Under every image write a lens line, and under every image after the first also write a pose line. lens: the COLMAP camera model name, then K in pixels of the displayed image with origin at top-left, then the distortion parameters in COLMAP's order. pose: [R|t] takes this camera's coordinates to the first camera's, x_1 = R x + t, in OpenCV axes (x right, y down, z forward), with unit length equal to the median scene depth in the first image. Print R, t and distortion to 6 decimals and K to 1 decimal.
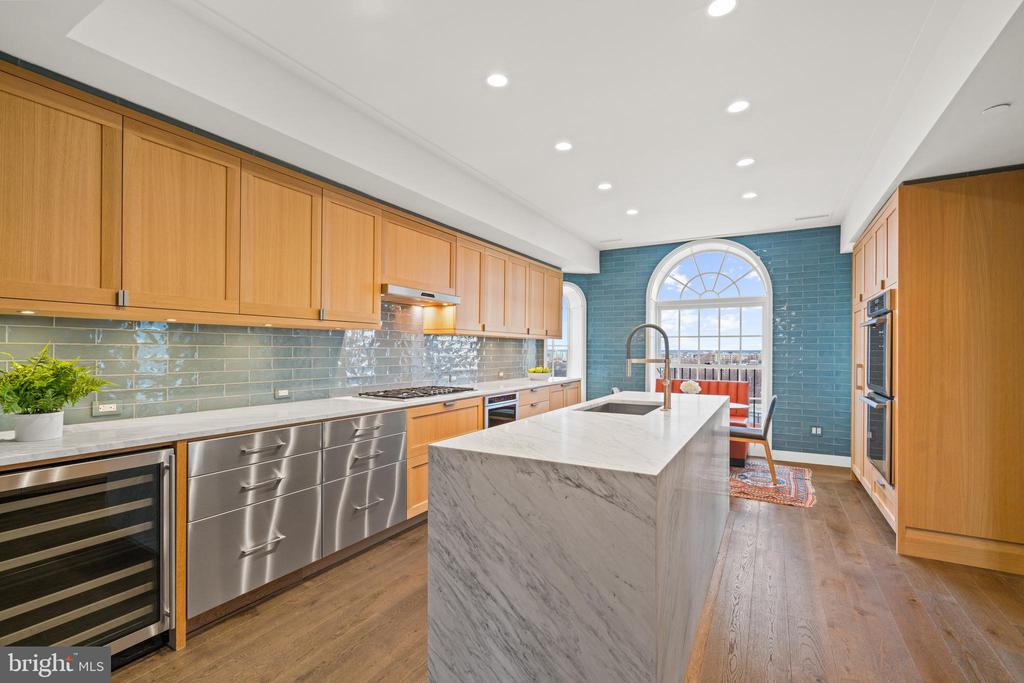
lens RADIAL K [[464.4, 0, 508.9], [0, 464.4, 349.8], [0, 0, 1]] dist [-0.009115, 0.004185]
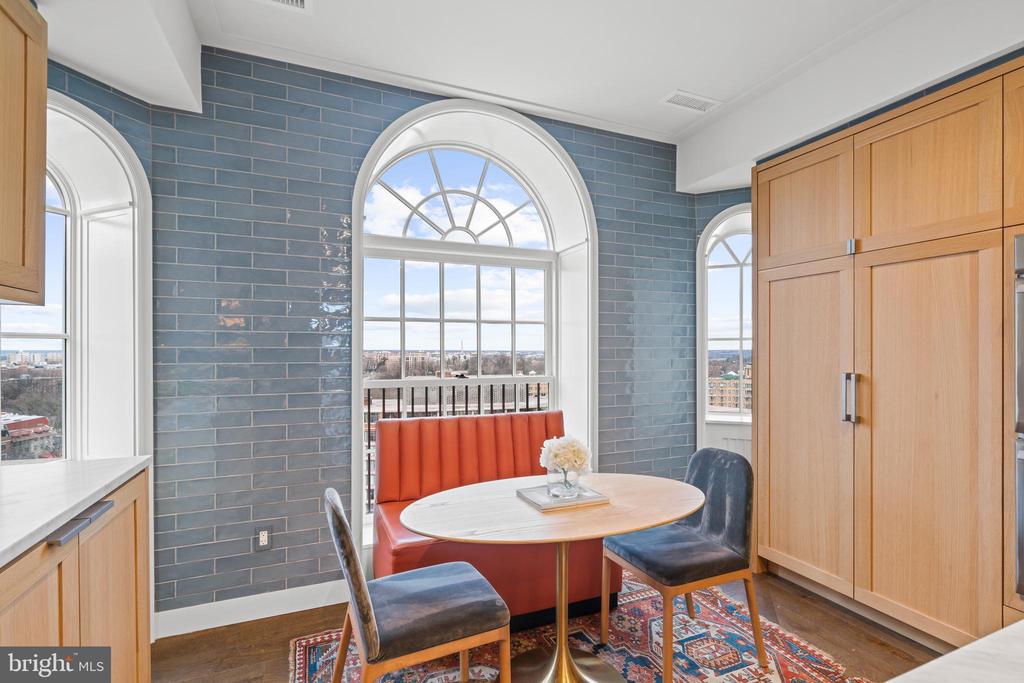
lens RADIAL K [[464.4, 0, 521.5], [0, 464.4, 337.6], [0, 0, 1]] dist [-0.009115, 0.004185]
pose [[0.597790, -0.006158, 0.801629, 0.136428], [0.007580, 0.999969, 0.002028, -0.017900], [-0.801617, 0.004864, 0.597818, 1.251439]]
